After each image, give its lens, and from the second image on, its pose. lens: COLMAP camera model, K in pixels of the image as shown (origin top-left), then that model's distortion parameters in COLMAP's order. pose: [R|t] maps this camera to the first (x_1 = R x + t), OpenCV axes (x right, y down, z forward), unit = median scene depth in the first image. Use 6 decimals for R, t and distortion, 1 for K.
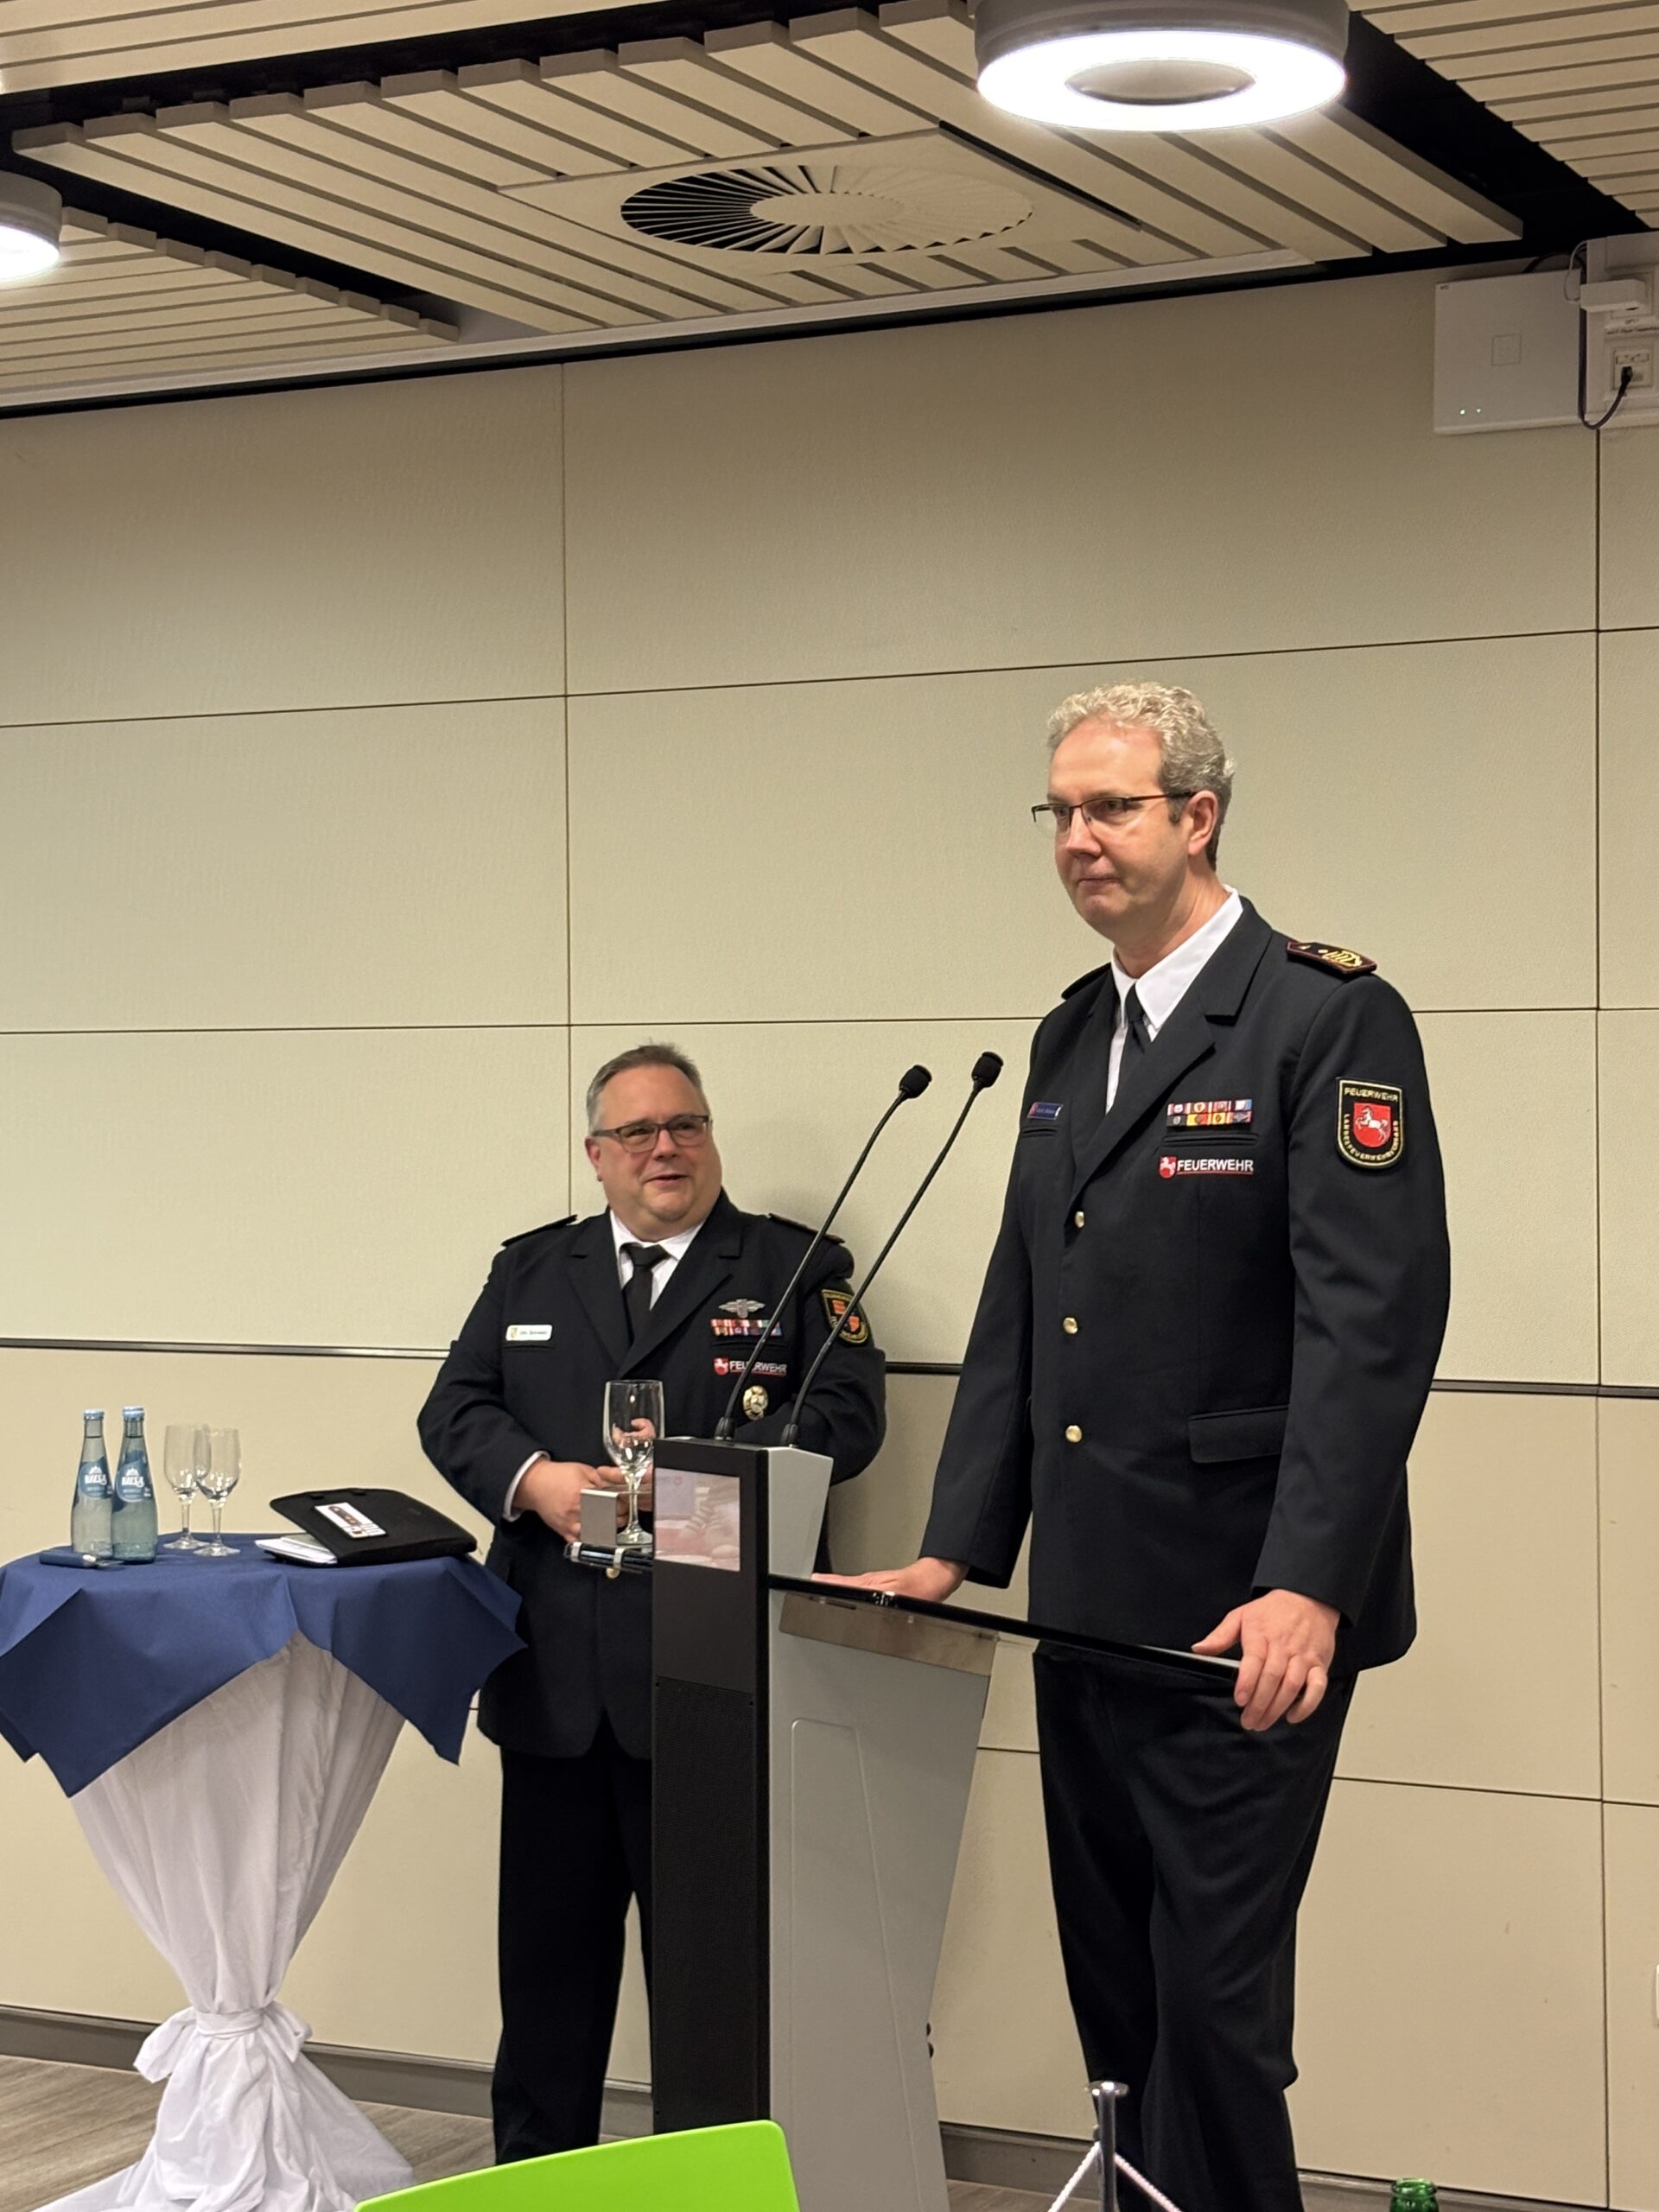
lens RADIAL K [[3923.0, 0, 804.1], [0, 3923.0, 1066.7], [0, 0, 1]] dist [-0.000478, -0.035252]
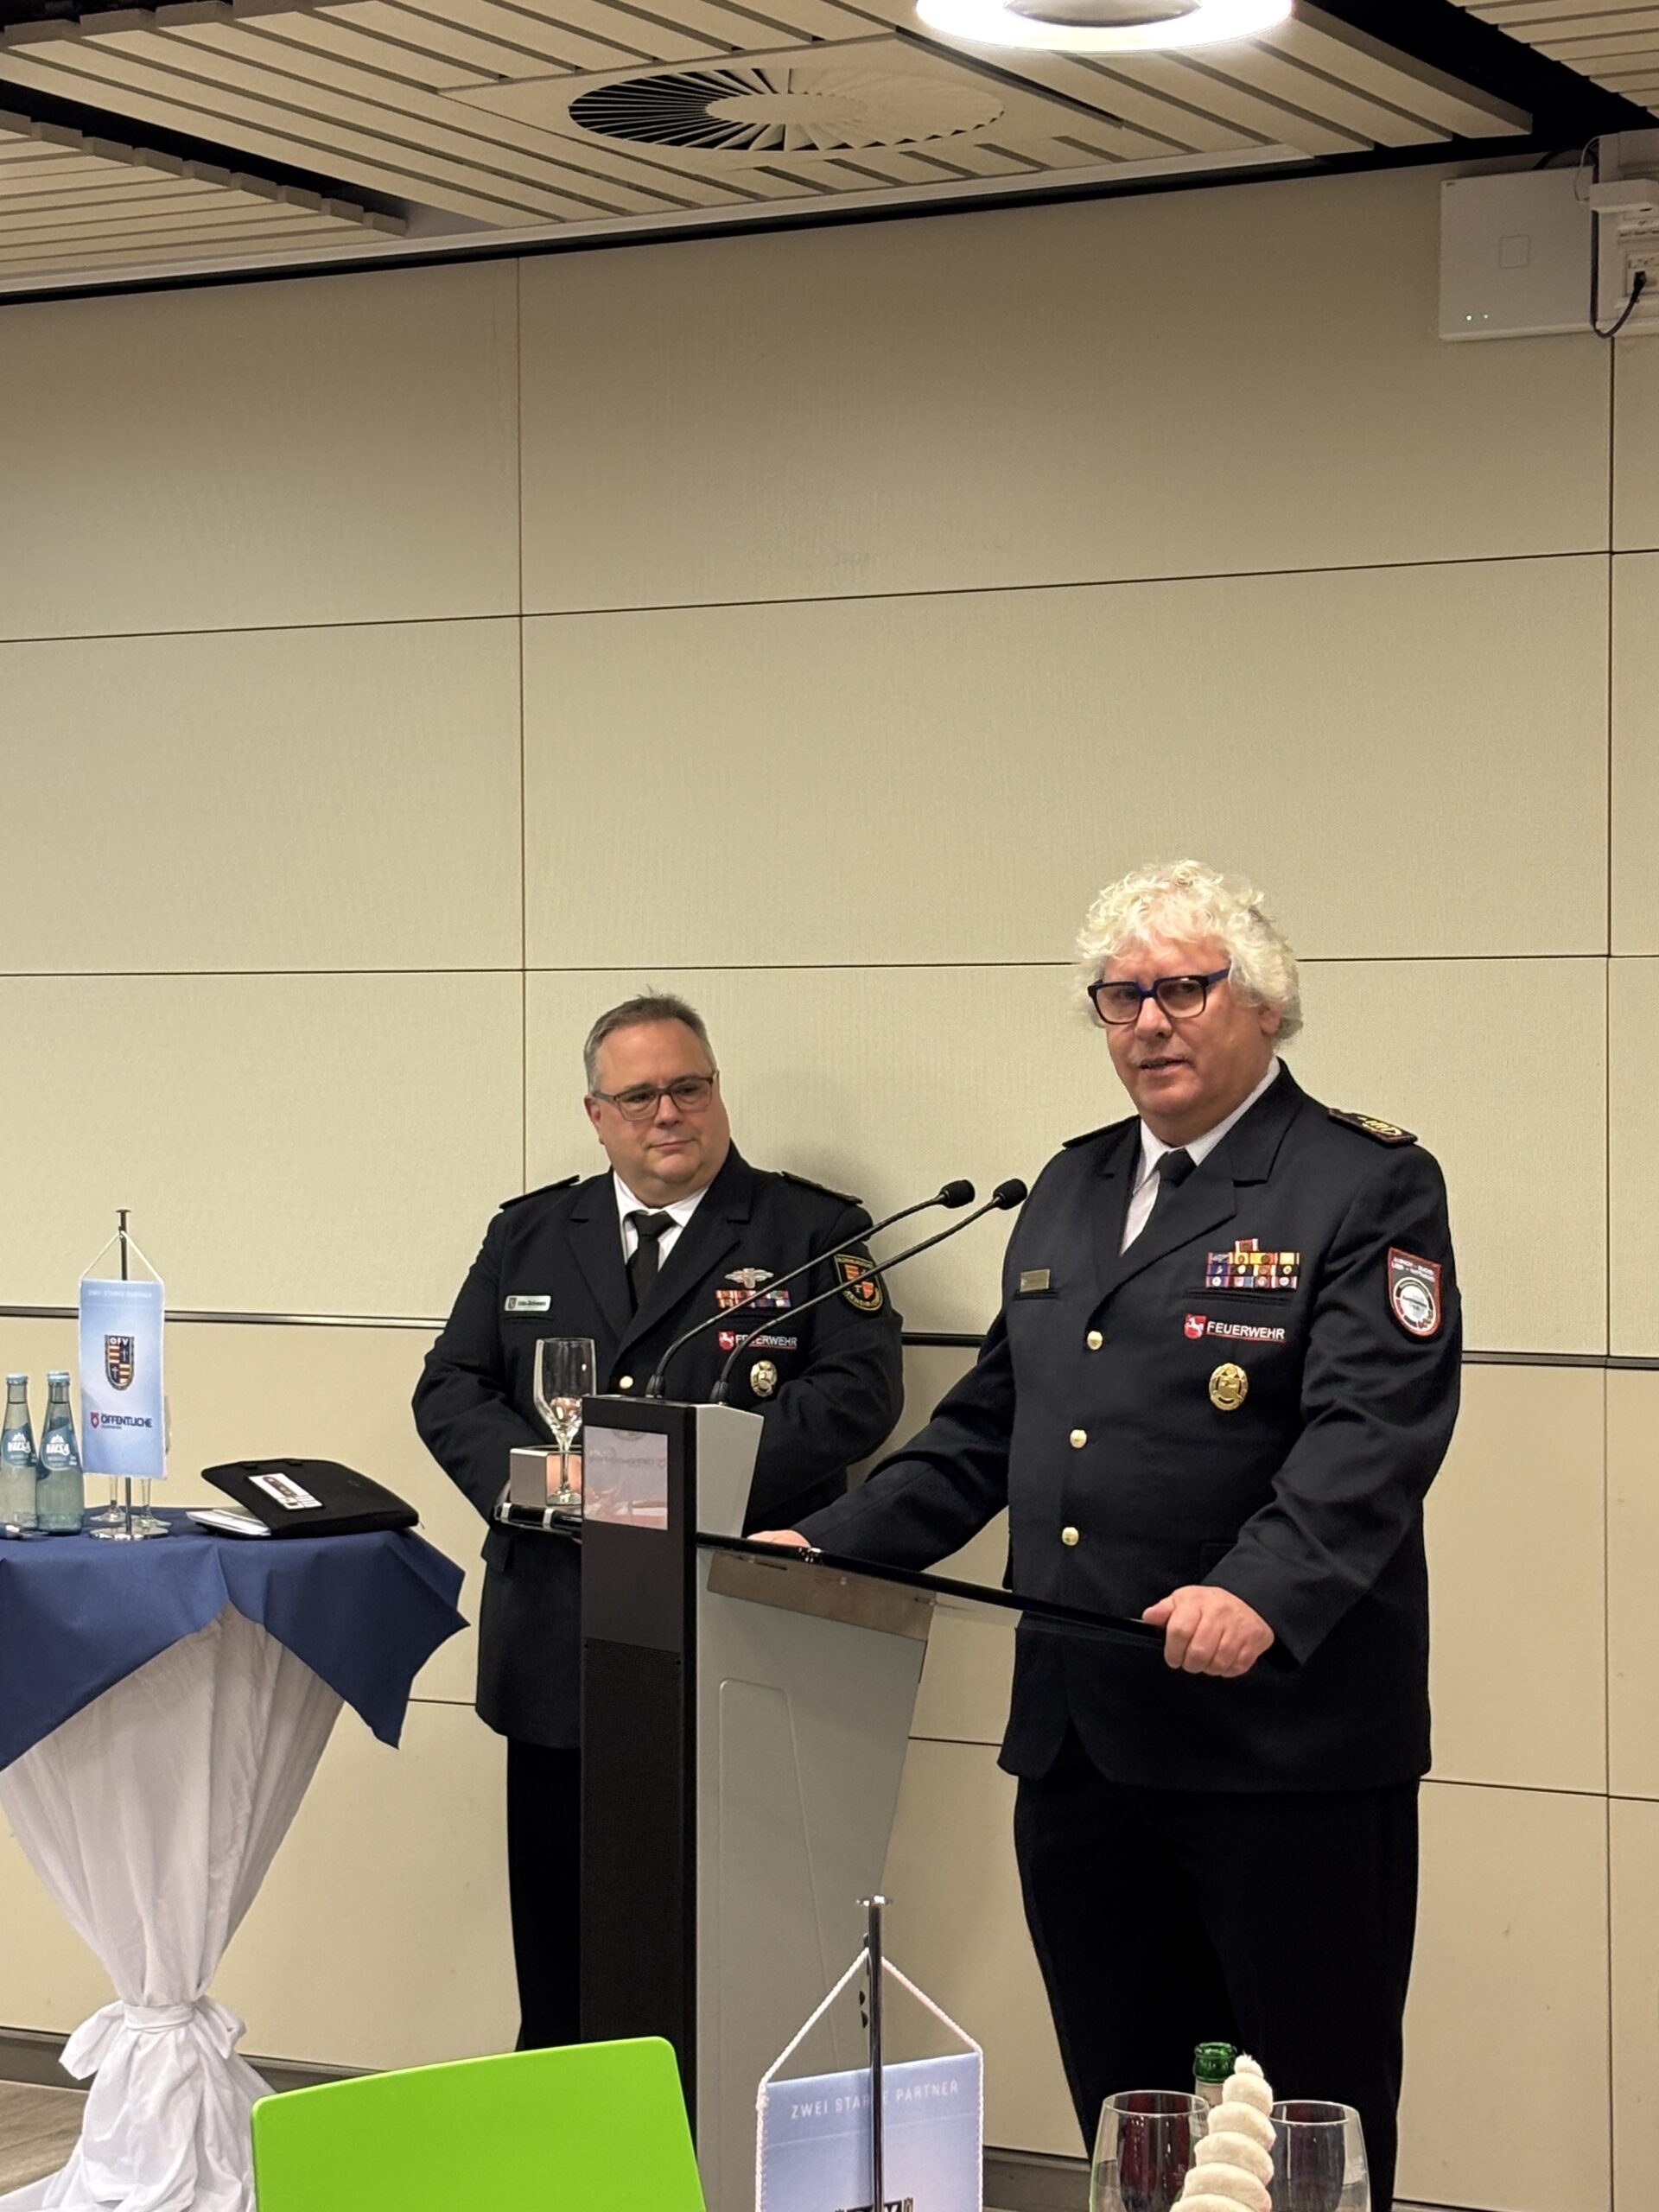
lens RADIAL K [[4603.7, 0, 693.9], [0, 4603.7, 1105.8], [0, 0, 1]] dist [0.014082, -0.098800]
pose [[0.999418, 0.002818, -0.034001, 0.021334], [-0.002074, 0.999758, 0.021905, -0.002523], [0.034054, -0.021822, 0.999182, -0.112130]]
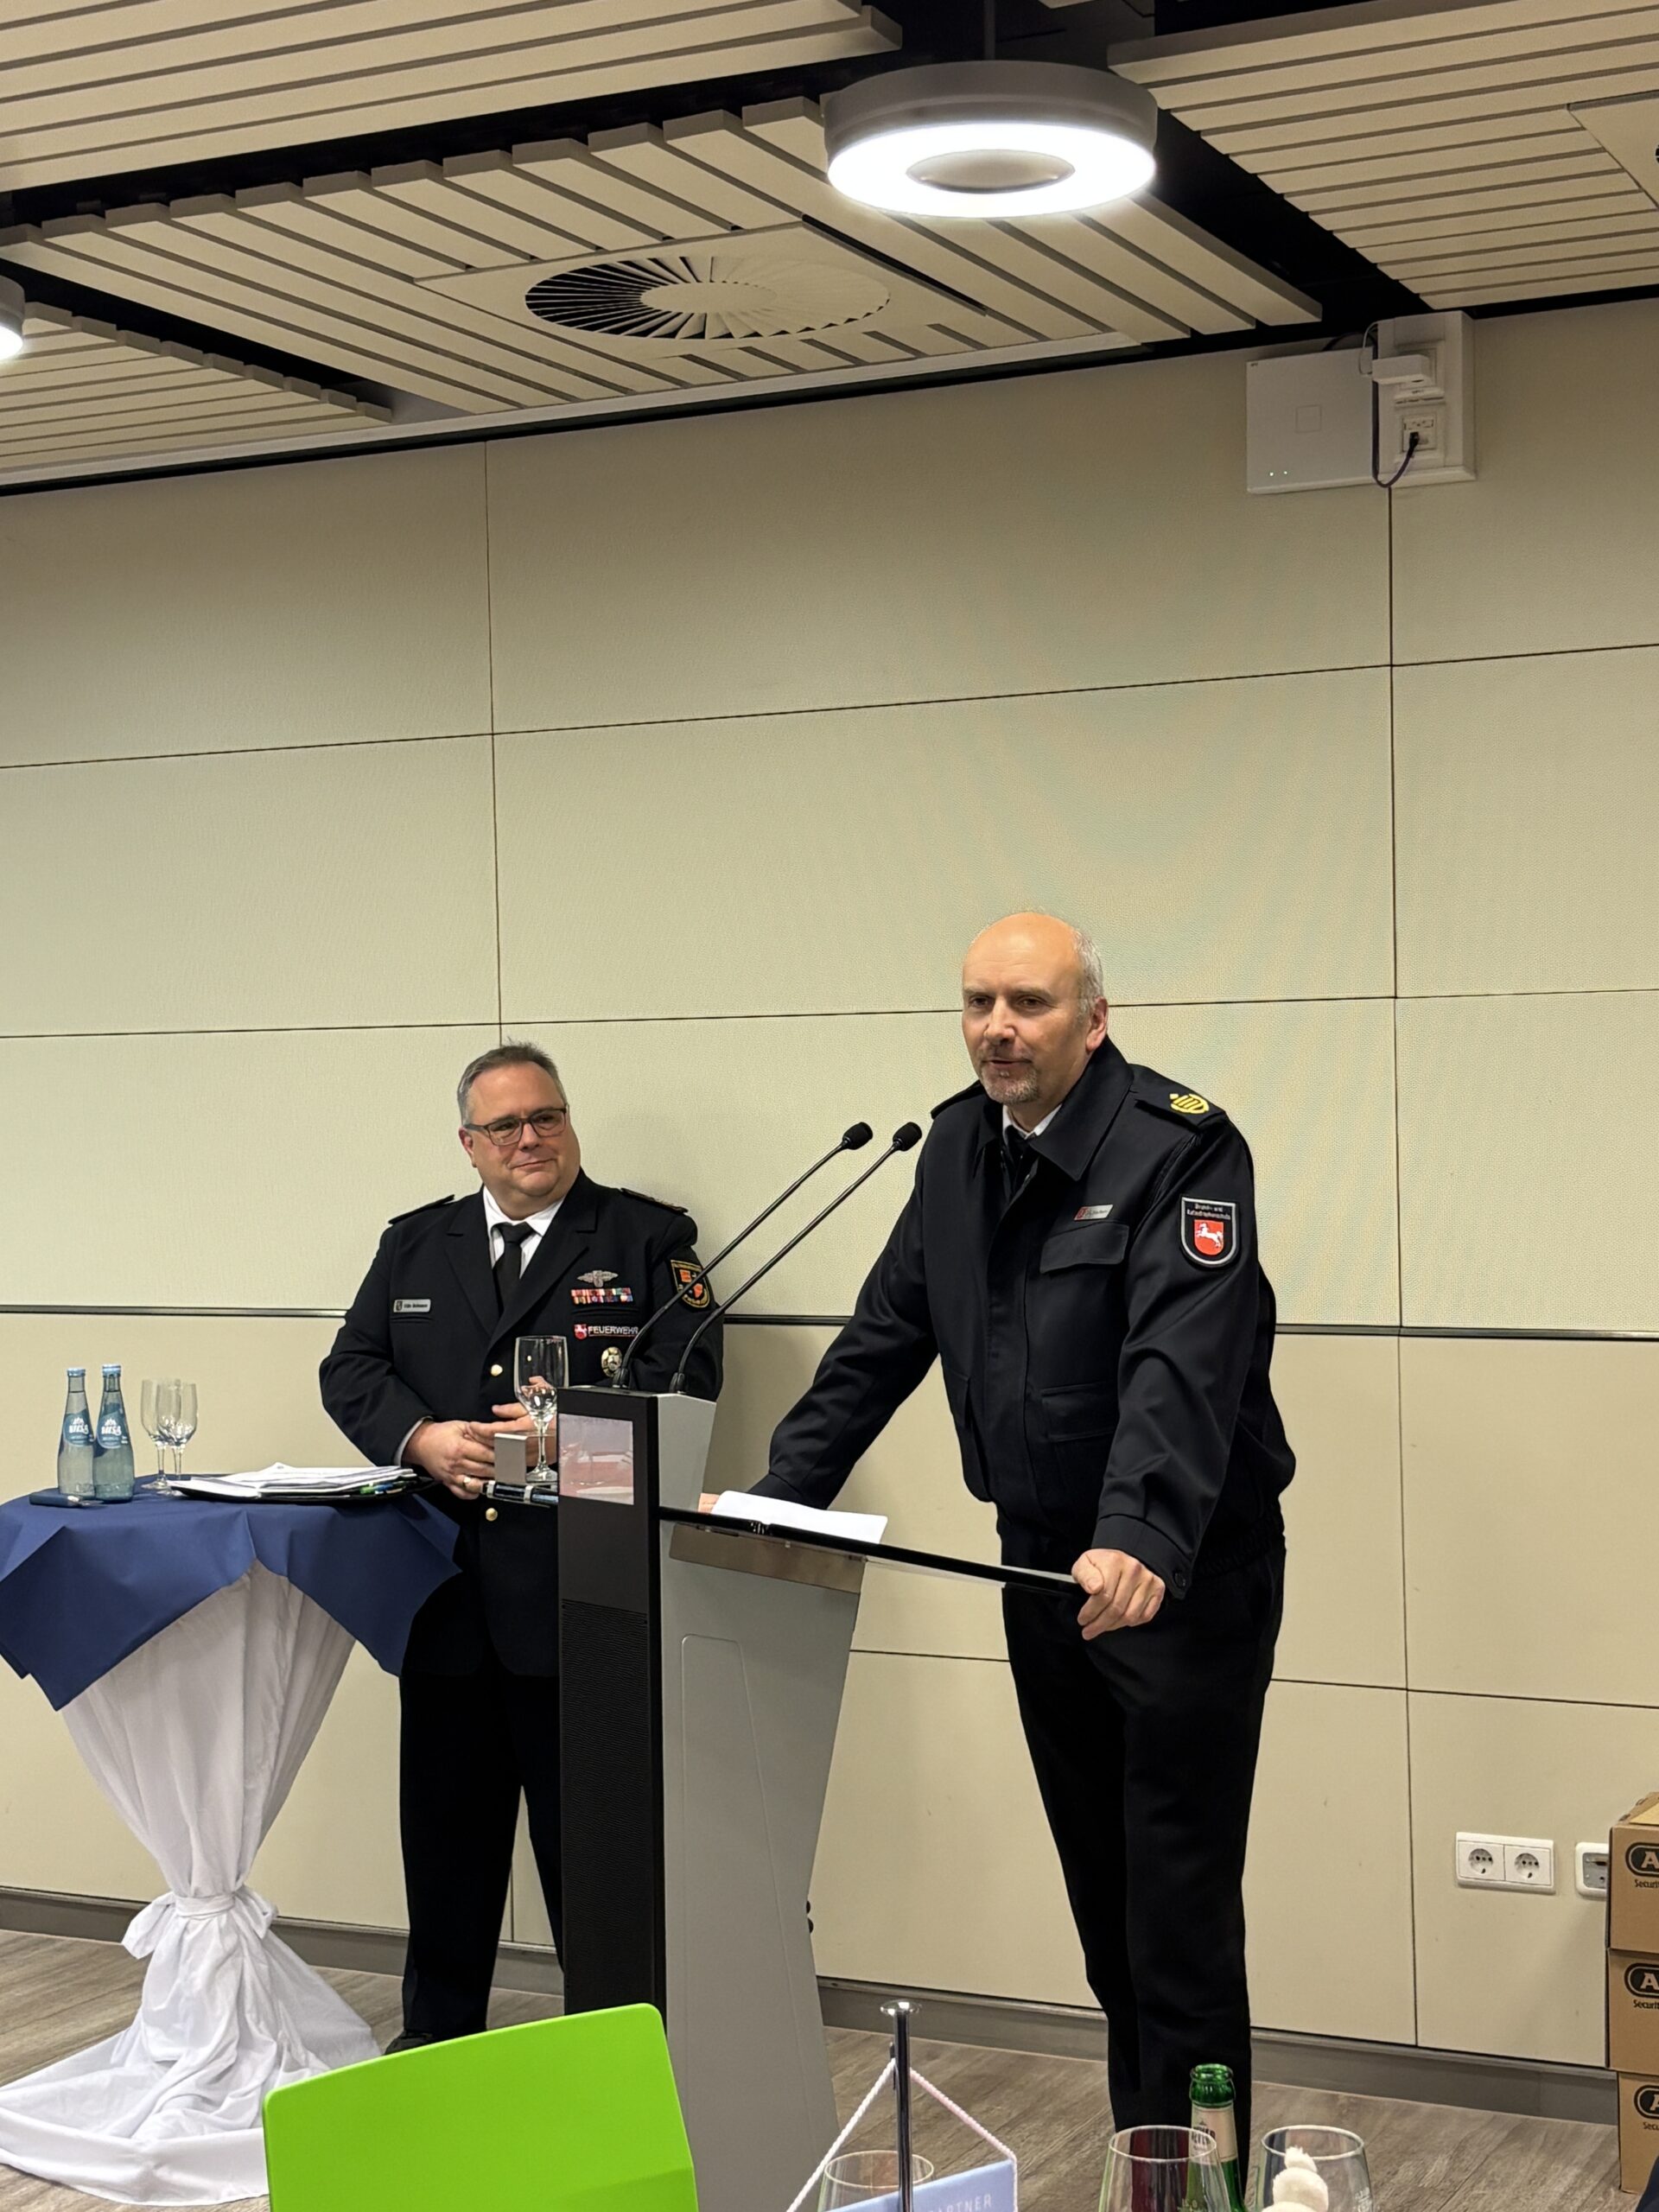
lens RADIAL K [[3325.3, 0, 829.5], [0, 3325.3, 1106.0], [0, 0, 1]] dist [0.160859, -0.913705]
pose [[0.999545, -0.013183, 0.027113, 0.011181], [0.012767, 0.999799, 0.015469, -0.000117], [-0.027311, -0.015116, 0.999513, 0.030600]]
